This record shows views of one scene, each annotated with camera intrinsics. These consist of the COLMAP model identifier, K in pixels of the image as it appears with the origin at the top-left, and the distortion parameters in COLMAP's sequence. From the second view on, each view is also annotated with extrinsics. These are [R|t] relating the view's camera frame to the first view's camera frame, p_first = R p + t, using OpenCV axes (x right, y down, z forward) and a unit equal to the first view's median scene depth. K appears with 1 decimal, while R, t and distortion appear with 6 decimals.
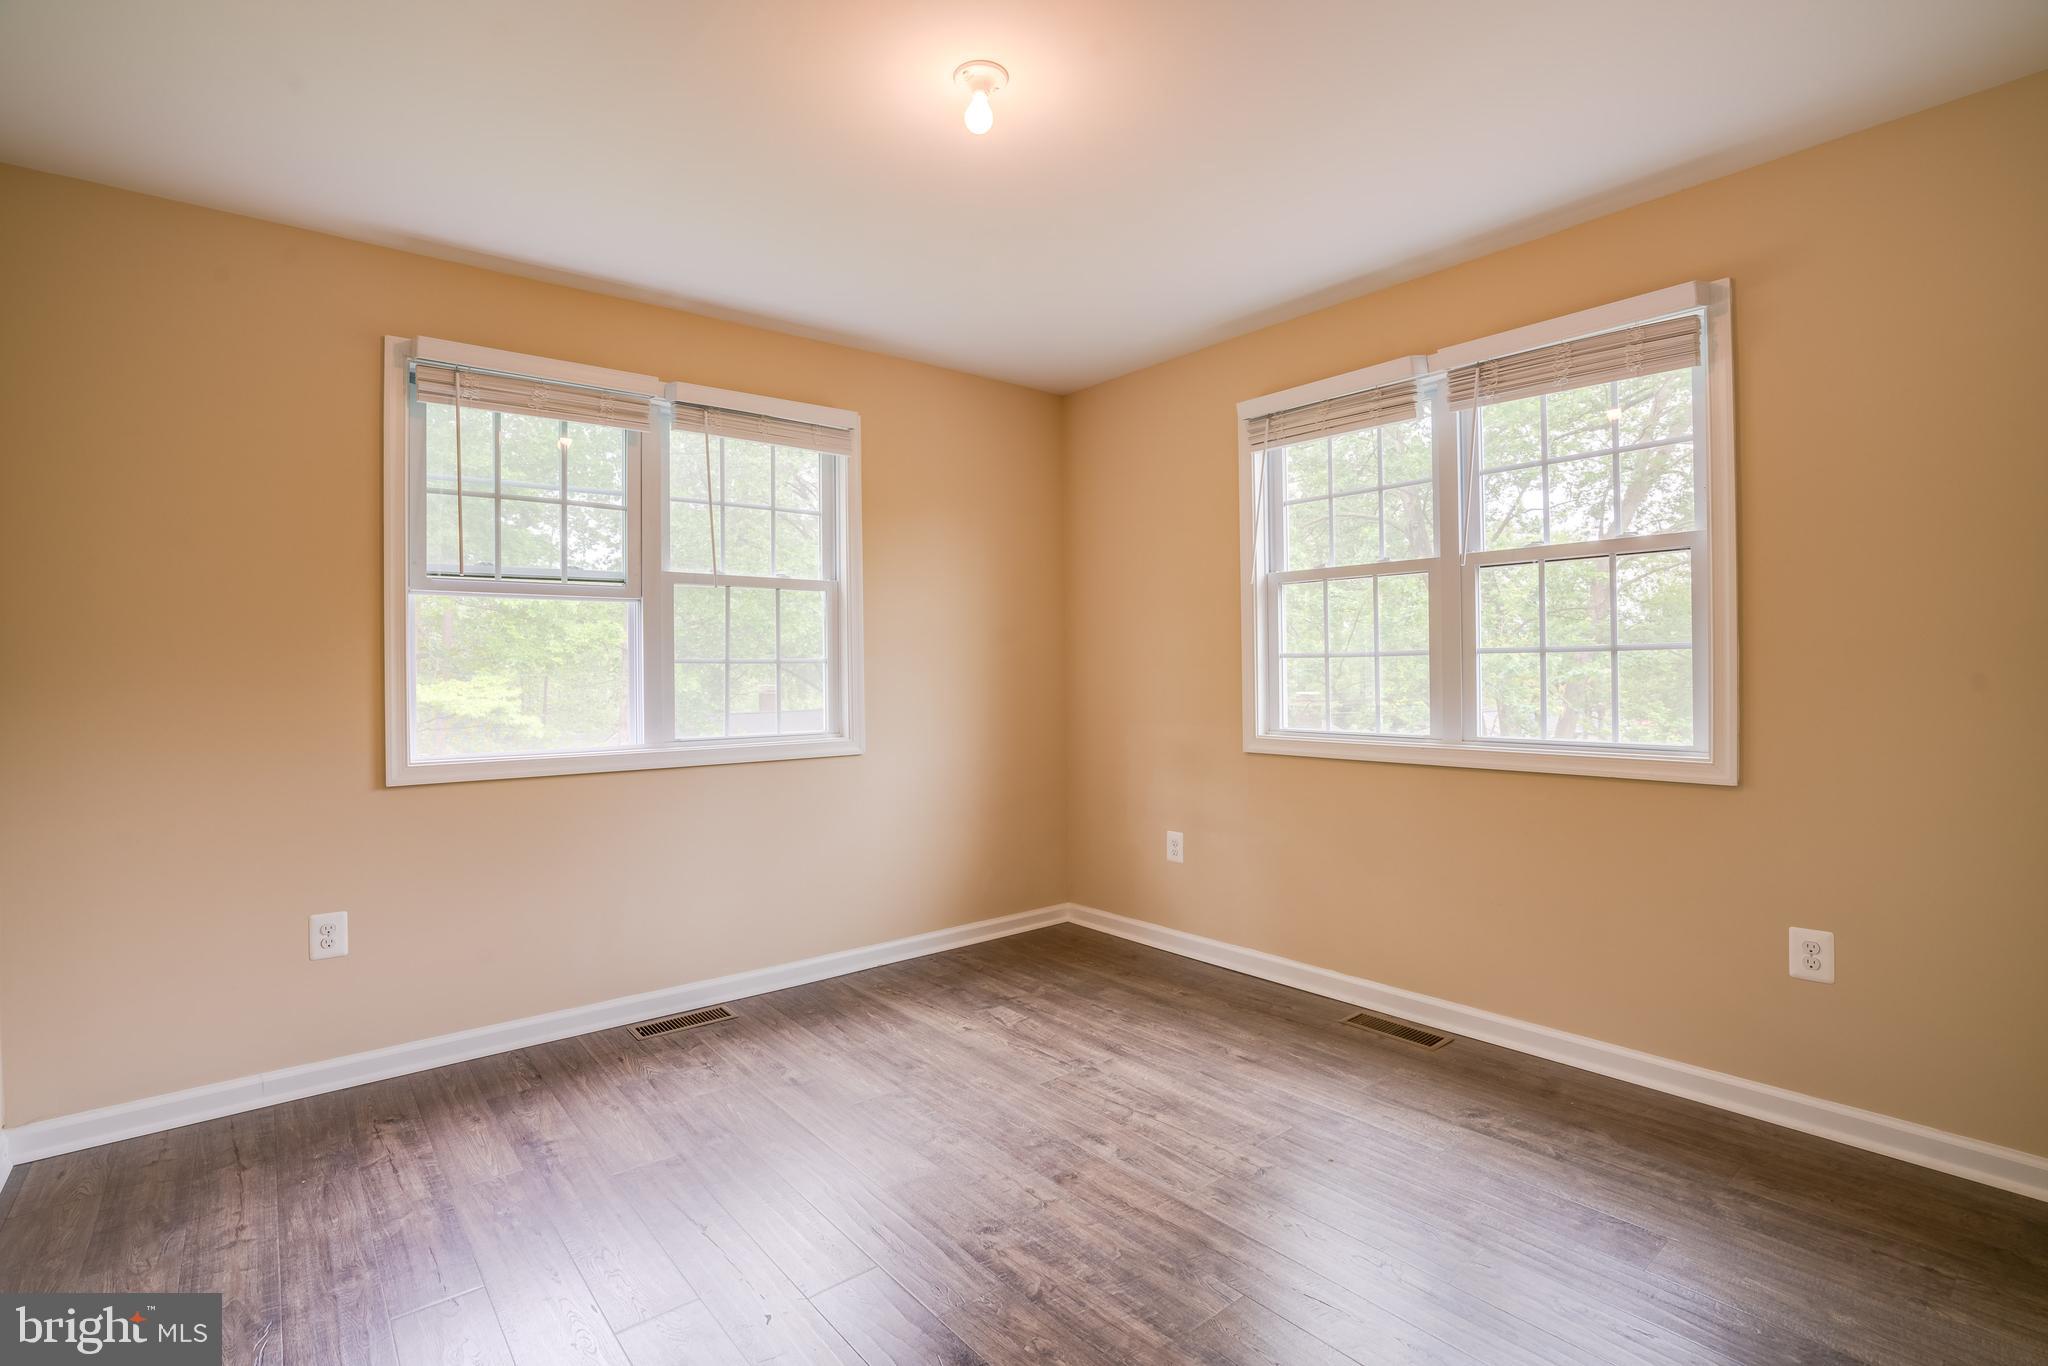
lens RADIAL K [[985.3, 0, 1011.7], [0, 985.3, 673.4], [0, 0, 1]] dist [-0.023742, 0.002637]
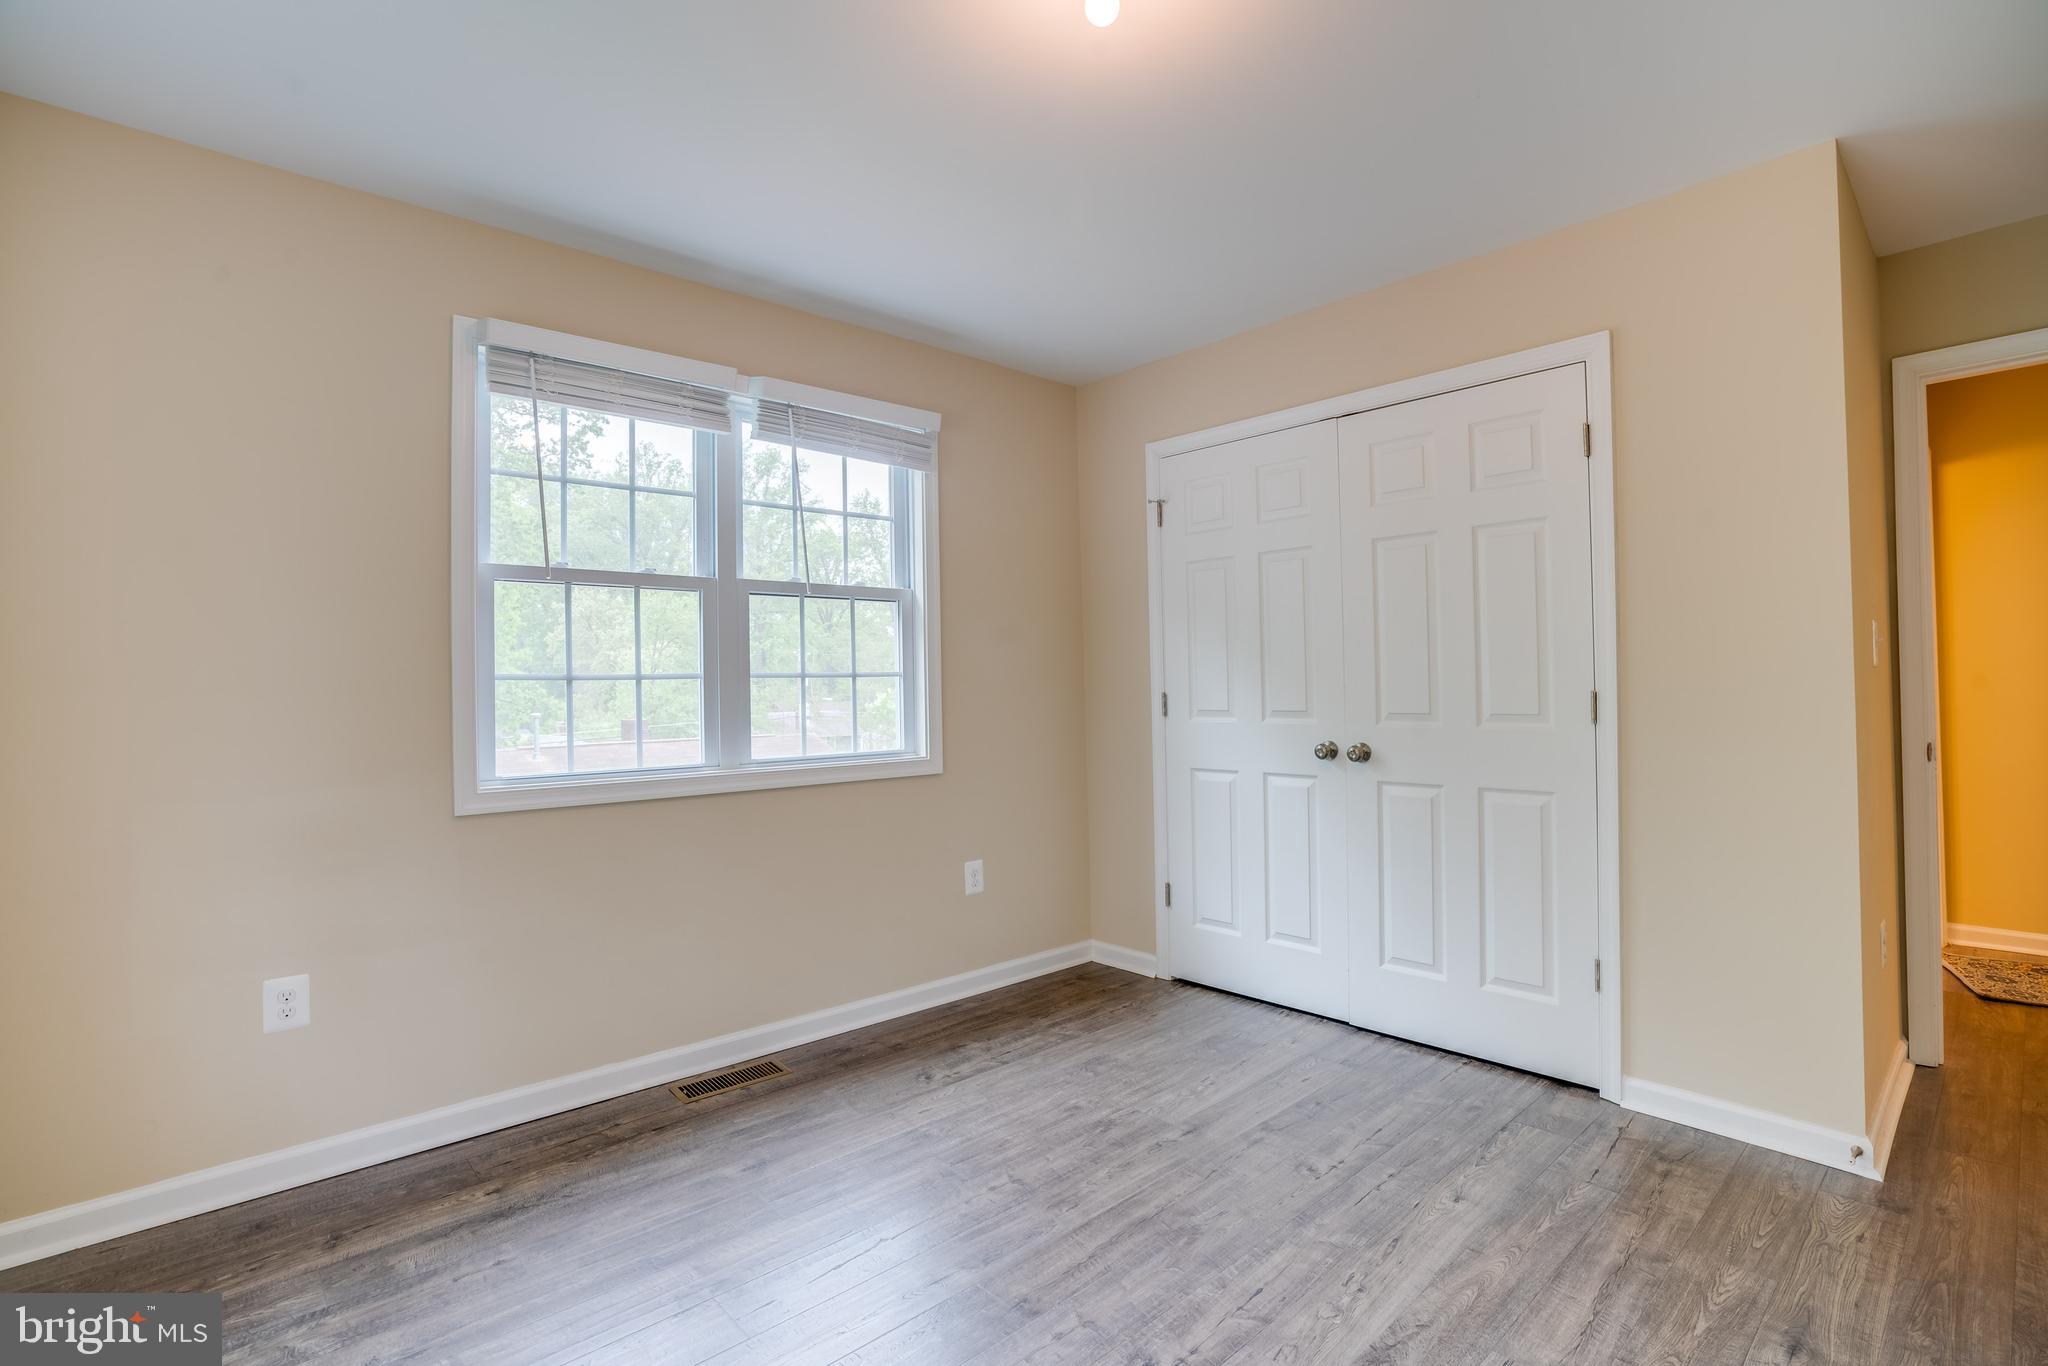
lens RADIAL K [[985.3, 0, 1039.8], [0, 985.3, 674.7], [0, 0, 1]] dist [-0.023742, 0.002637]
pose [[-0.087039, 0.025687, 0.995874, -0.591602], [0.015751, 0.999578, -0.024406, 0.006202], [-0.996080, 0.013562, -0.087407, 0.809724]]
